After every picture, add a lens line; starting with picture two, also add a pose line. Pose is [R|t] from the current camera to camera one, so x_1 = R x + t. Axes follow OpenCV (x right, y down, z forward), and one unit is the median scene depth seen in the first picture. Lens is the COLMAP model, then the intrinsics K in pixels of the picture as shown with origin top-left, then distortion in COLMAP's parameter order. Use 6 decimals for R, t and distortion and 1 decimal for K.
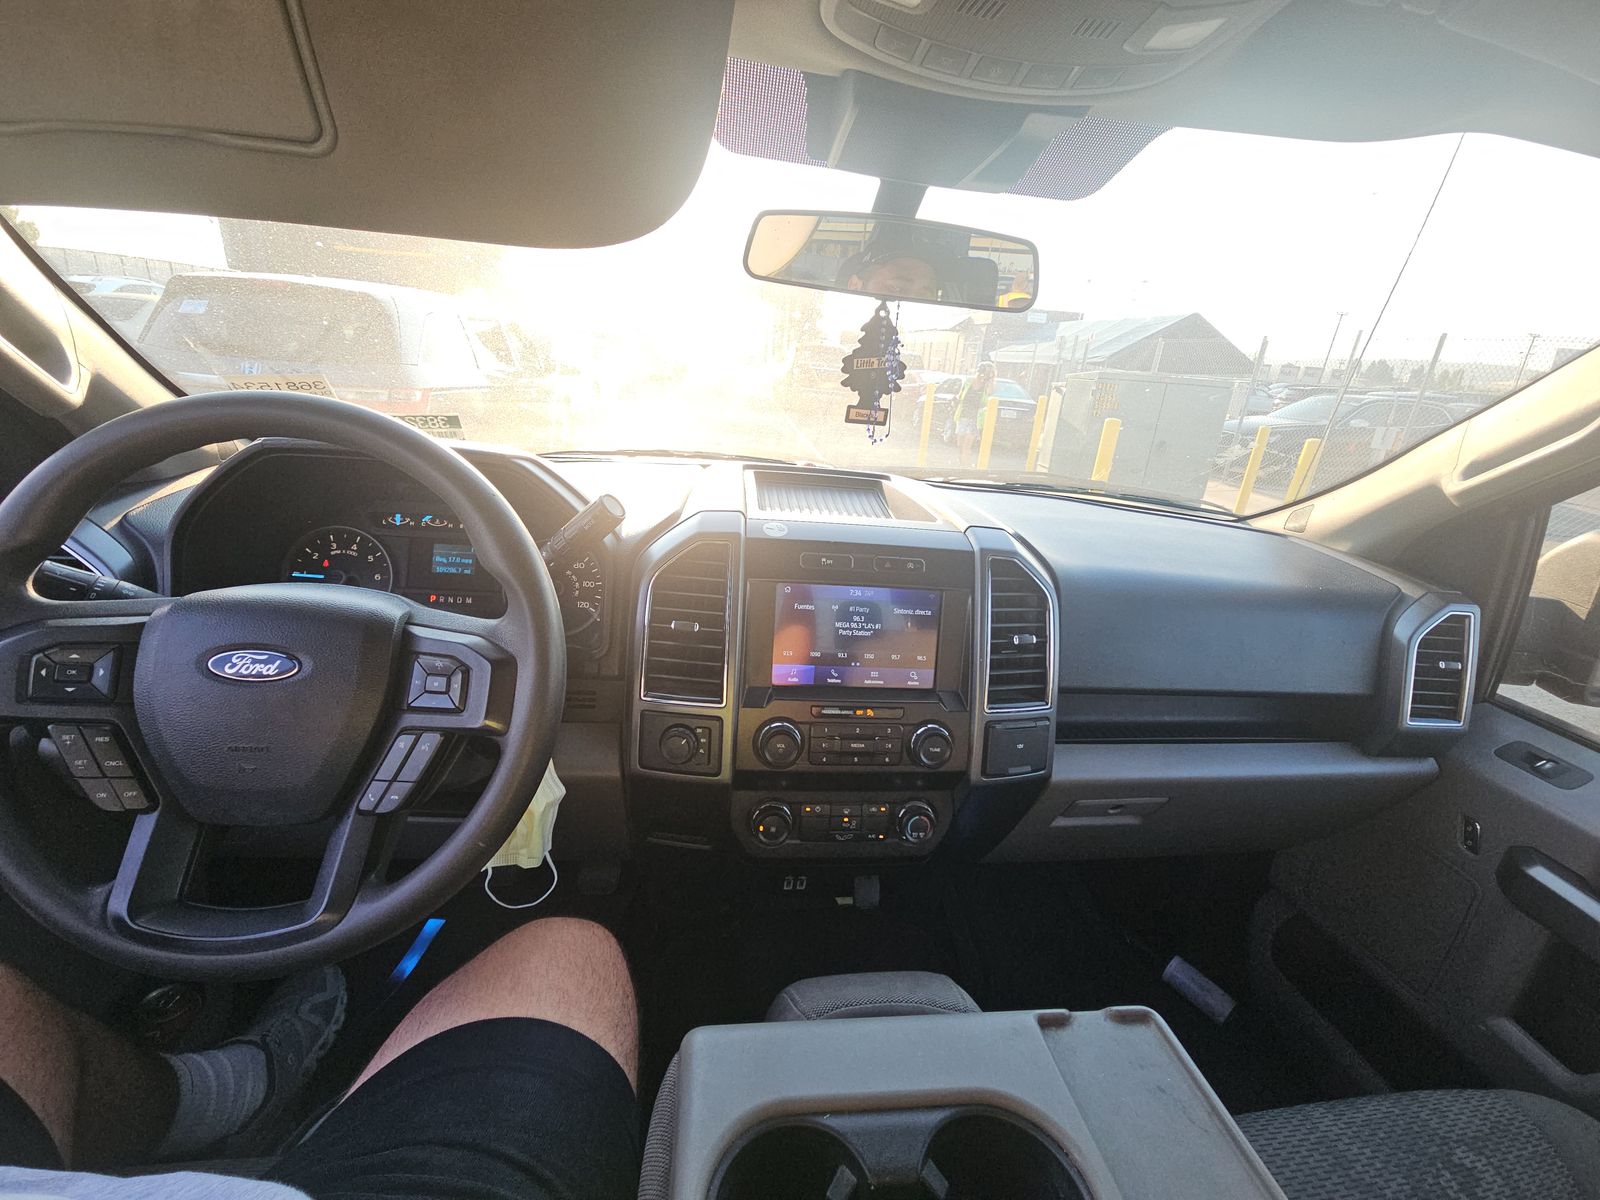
lens RADIAL K [[641.1, 0, 802.6], [0, 641.1, 605.8], [0, 0, 1]] dist [-0.010692, -0.001260]
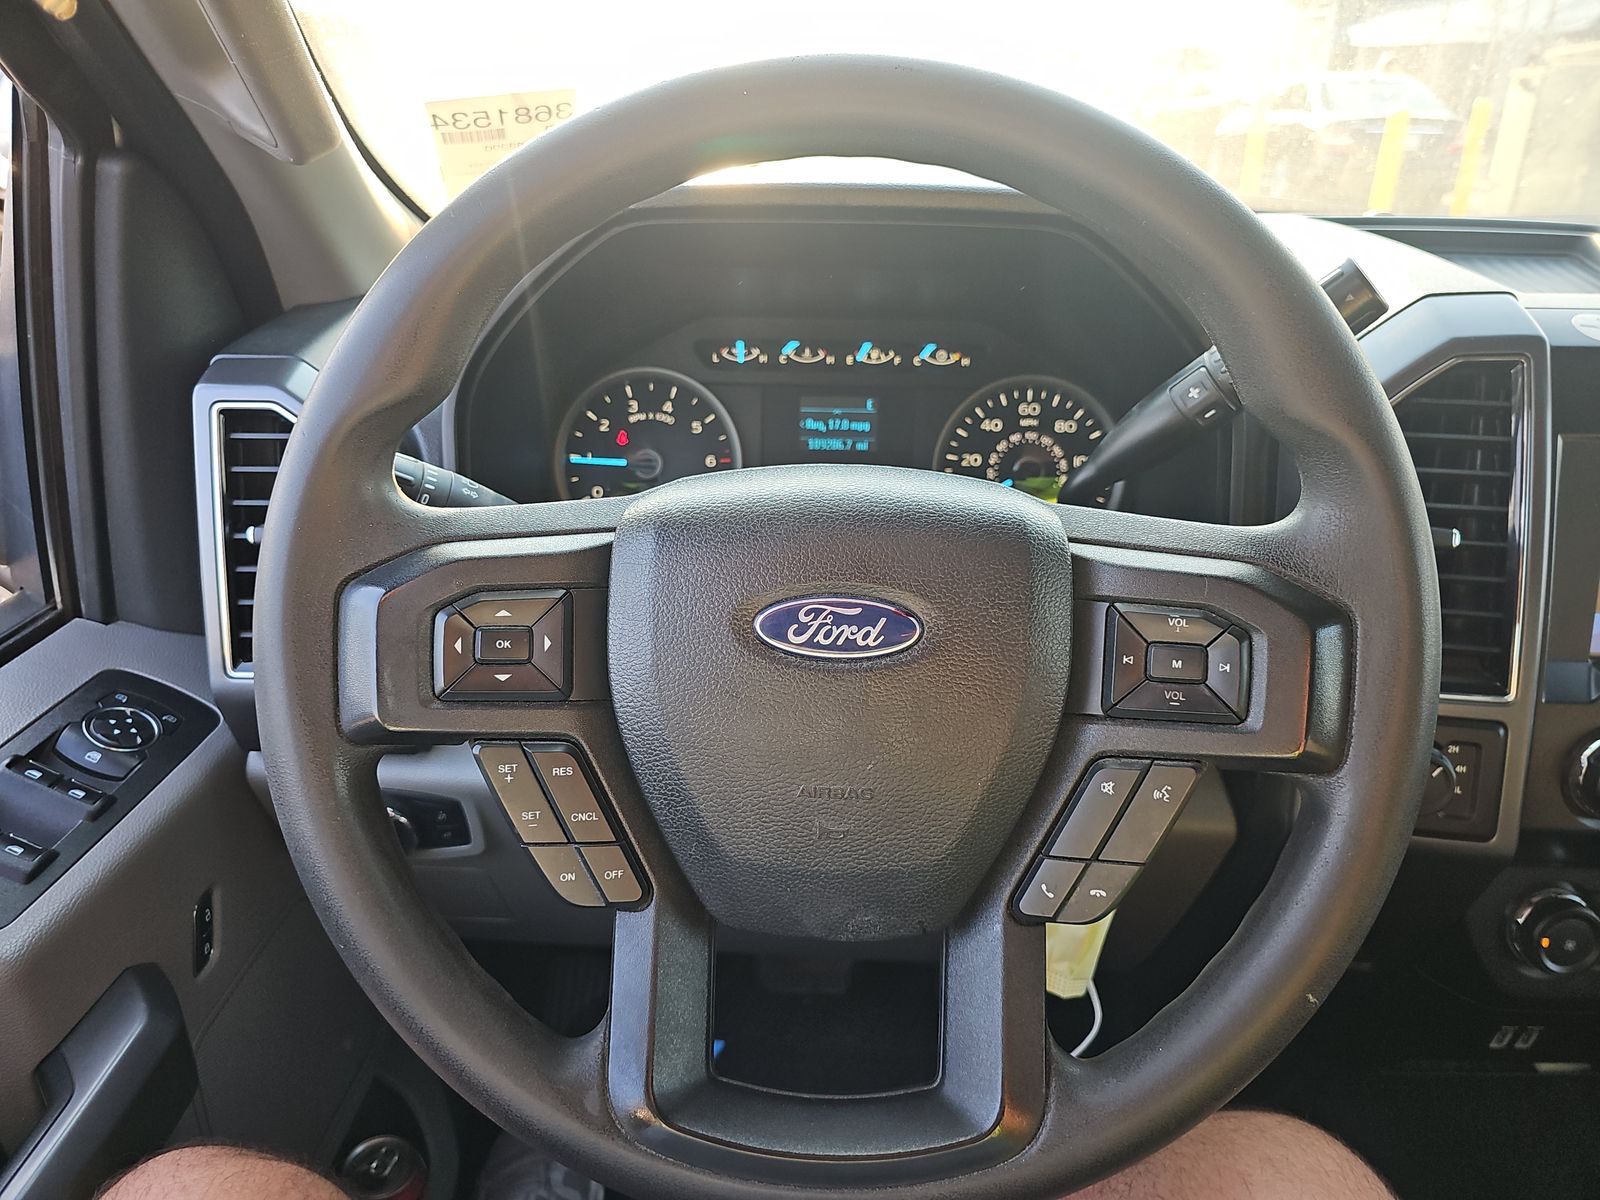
lens RADIAL K [[1063.9, 0, 806.9], [0, 1063.9, 614.5], [0, 0, 1]] dist [0.001526, -0.026644]
pose [[0.984126, -0.007465, -0.177316, -0.711918], [0.024395, 0.995321, 0.093488, 0.005228], [0.175789, -0.096330, 0.979703, 0.178529]]
